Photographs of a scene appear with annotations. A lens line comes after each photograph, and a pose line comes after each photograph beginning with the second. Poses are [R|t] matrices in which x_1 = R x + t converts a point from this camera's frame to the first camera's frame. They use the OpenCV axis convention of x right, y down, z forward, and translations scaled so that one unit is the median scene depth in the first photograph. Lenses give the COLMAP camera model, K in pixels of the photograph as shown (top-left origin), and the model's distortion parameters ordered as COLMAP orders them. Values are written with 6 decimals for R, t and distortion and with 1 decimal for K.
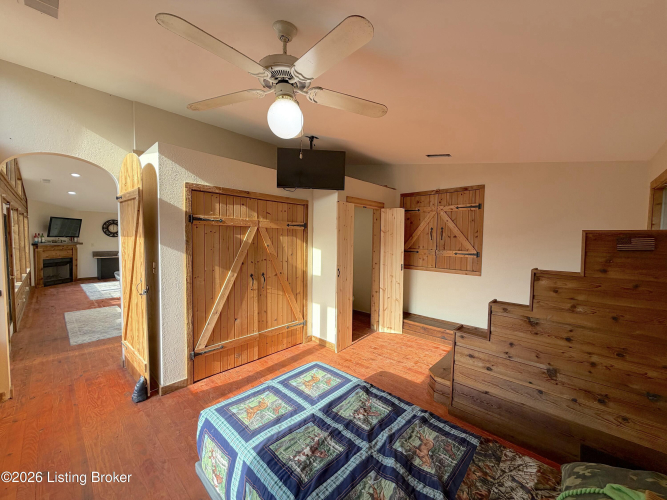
lens RADIAL K [[265.8, 0, 331.9], [0, 265.8, 249.5], [0, 0, 1]] dist [-0.002077, 0.001169]
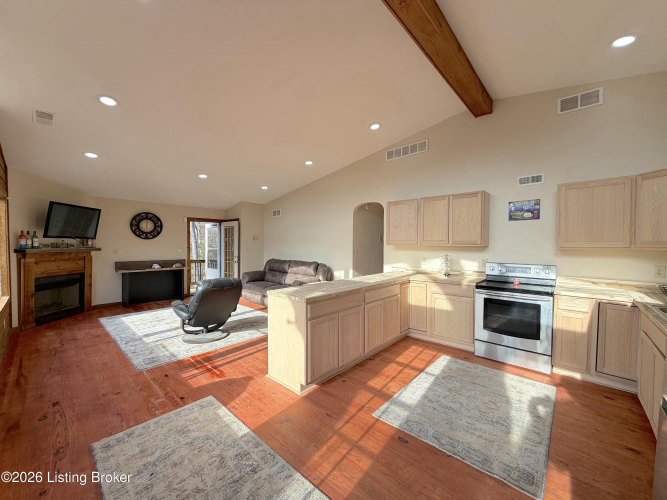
lens RADIAL K [[265.8, 0, 330.8], [0, 265.8, 251.8], [0, 0, 1]] dist [-0.002077, 0.001169]
pose [[0.999954, 0.001301, 0.009482, -0.047136], [-0.001182, 0.999920, -0.012604, -0.001071], [-0.009497, 0.012592, 0.999876, 0.043548]]
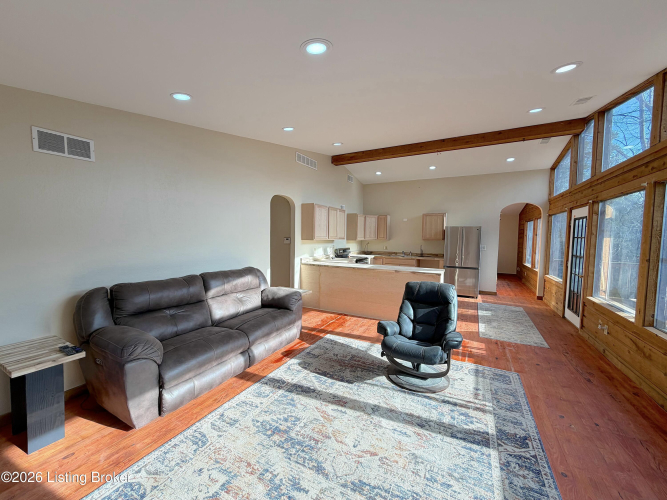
lens RADIAL K [[265.8, 0, 329.8], [0, 265.8, 249.1], [0, 0, 1]] dist [-0.002077, 0.001169]
pose [[-0.257140, -0.058028, 0.964630, -0.103642], [0.025612, 0.997436, 0.066829, -0.005556], [-0.966035, 0.041890, -0.254994, 0.117929]]
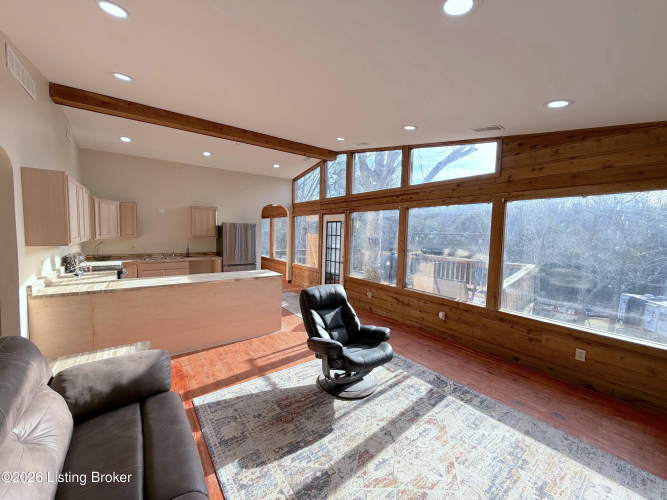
lens RADIAL K [[265.8, 0, 334.2], [0, 265.8, 249.5], [0, 0, 1]] dist [-0.002077, 0.001169]
pose [[-0.982507, -0.039434, 0.182005, -0.075891], [-0.020075, 0.994056, 0.107006, -0.007354], [-0.185143, 0.101480, -0.977458, 0.132410]]
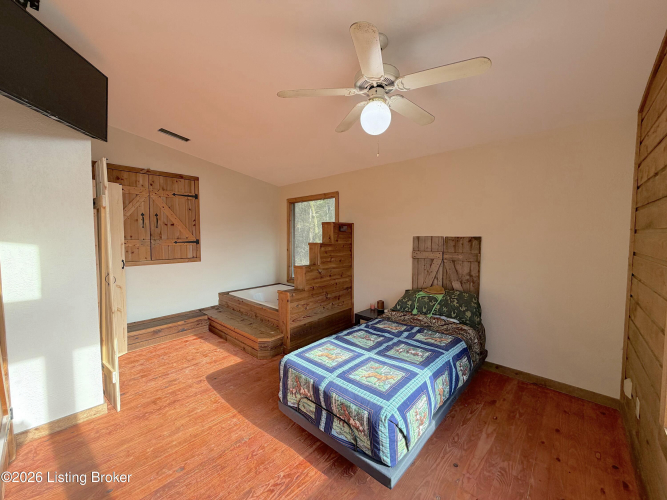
lens RADIAL K [[265.8, 0, 330.3], [0, 265.8, 249.3], [0, 0, 1]] dist [-0.002077, 0.001169]
pose [[-0.006789, -0.069069, 0.997589, -0.647095], [0.043975, 0.996626, 0.069302, -0.001429], [-0.999010, 0.044340, -0.003728, 0.574680]]
